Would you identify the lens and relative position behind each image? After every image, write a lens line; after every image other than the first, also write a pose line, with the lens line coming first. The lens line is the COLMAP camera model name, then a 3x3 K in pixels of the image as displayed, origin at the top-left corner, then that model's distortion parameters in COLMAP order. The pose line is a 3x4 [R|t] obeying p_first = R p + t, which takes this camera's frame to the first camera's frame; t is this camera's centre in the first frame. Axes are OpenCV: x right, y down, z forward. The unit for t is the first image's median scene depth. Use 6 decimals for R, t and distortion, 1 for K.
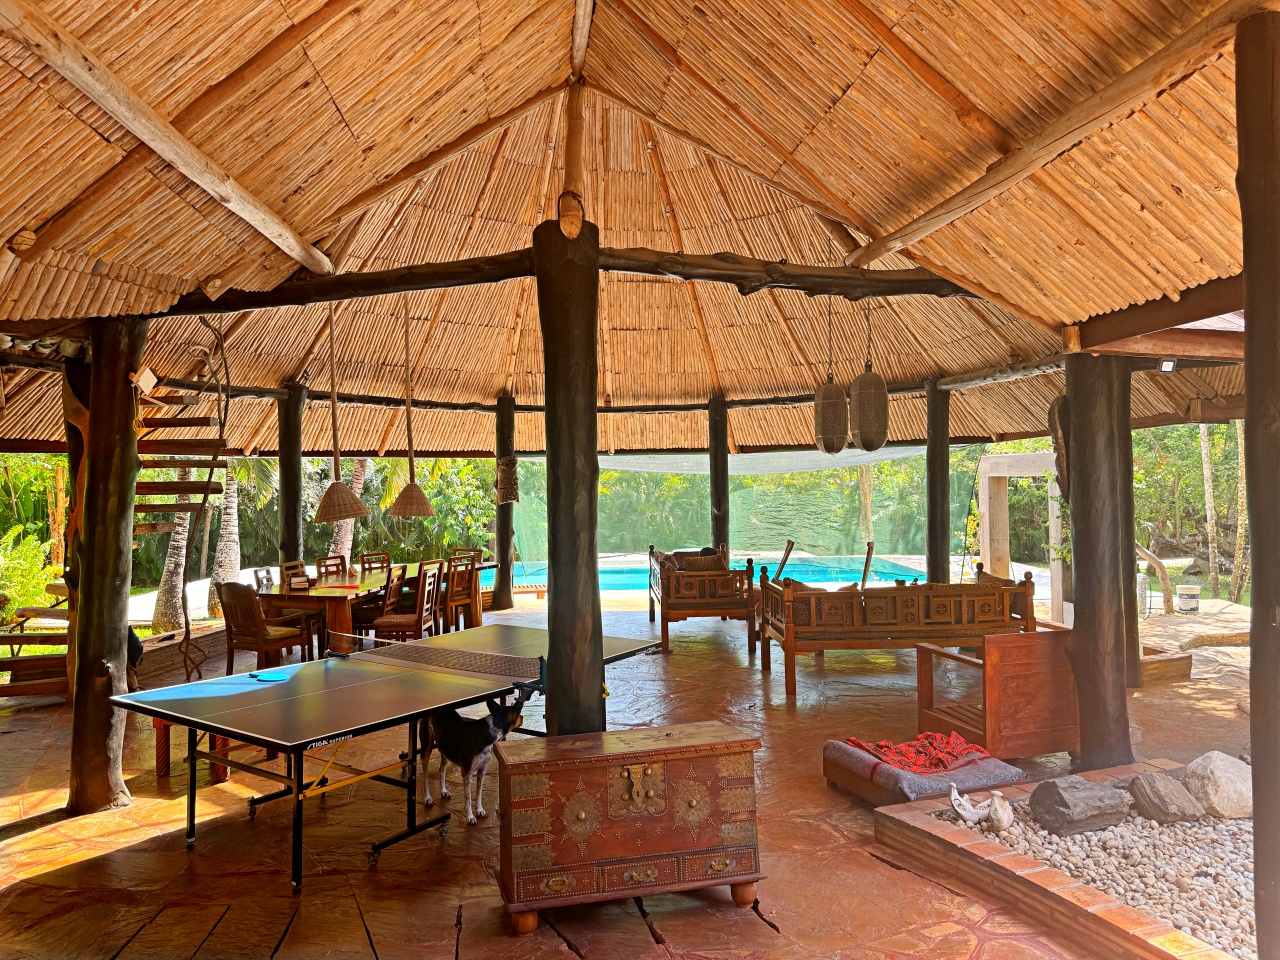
lens RADIAL K [[894.9, 0, 636.8], [0, 894.9, 488.0], [0, 0, 1]] dist [0.103341, -0.000104]
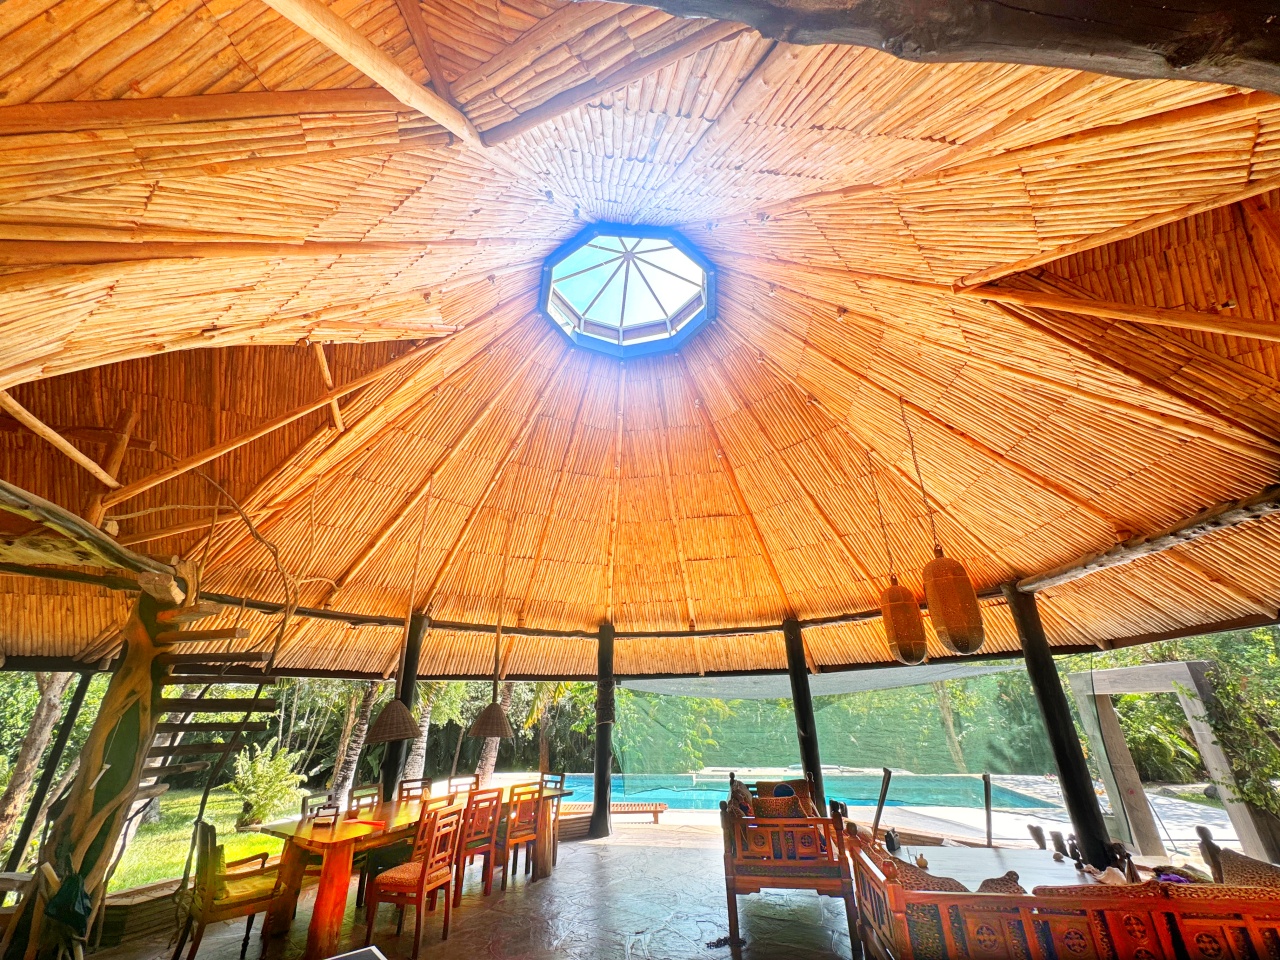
lens RADIAL K [[513.4, 0, 637.5], [0, 513.4, 481.1], [0, 0, 1]] dist [-0.002957, 0.000595]
pose [[0.971078, -0.099227, -0.217166, 0.068400], [0.000982, 0.911203, -0.411957, 0.005910], [0.238759, 0.399829, 0.884947, 0.364748]]
